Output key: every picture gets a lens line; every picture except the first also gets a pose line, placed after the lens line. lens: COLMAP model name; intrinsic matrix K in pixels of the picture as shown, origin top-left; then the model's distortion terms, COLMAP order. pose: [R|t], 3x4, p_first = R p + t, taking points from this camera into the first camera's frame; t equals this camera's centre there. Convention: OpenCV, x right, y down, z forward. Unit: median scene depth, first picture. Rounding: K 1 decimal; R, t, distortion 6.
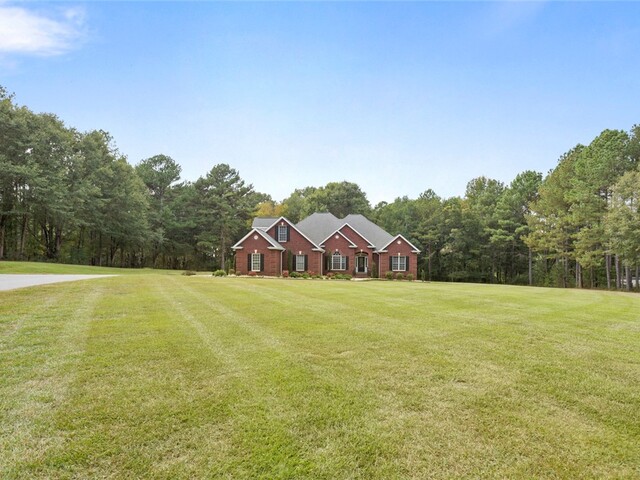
lens RADIAL K [[344.5, 0, 321.8], [0, 344.5, 258.0], [0, 0, 1]] dist [-0.008740, 0.004065]
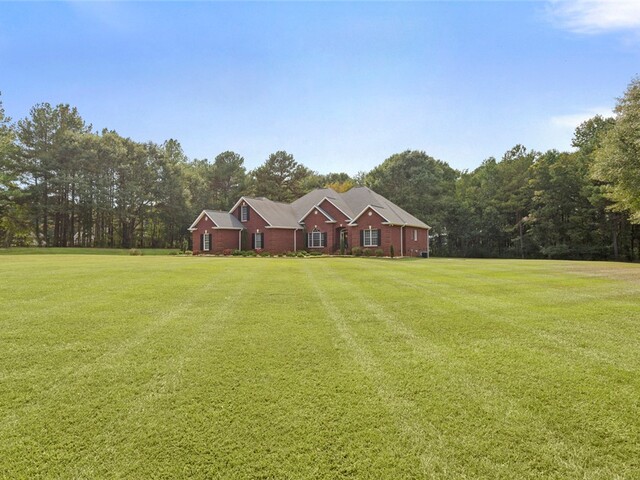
lens RADIAL K [[344.5, 0, 321.2], [0, 344.5, 242.7], [0, 0, 1]] dist [-0.008740, 0.004065]
pose [[0.906041, -0.034667, -0.421768, 0.459039], [0.039162, 0.999231, 0.001995, 0.020580], [0.421374, -0.018325, 0.906702, 0.140360]]
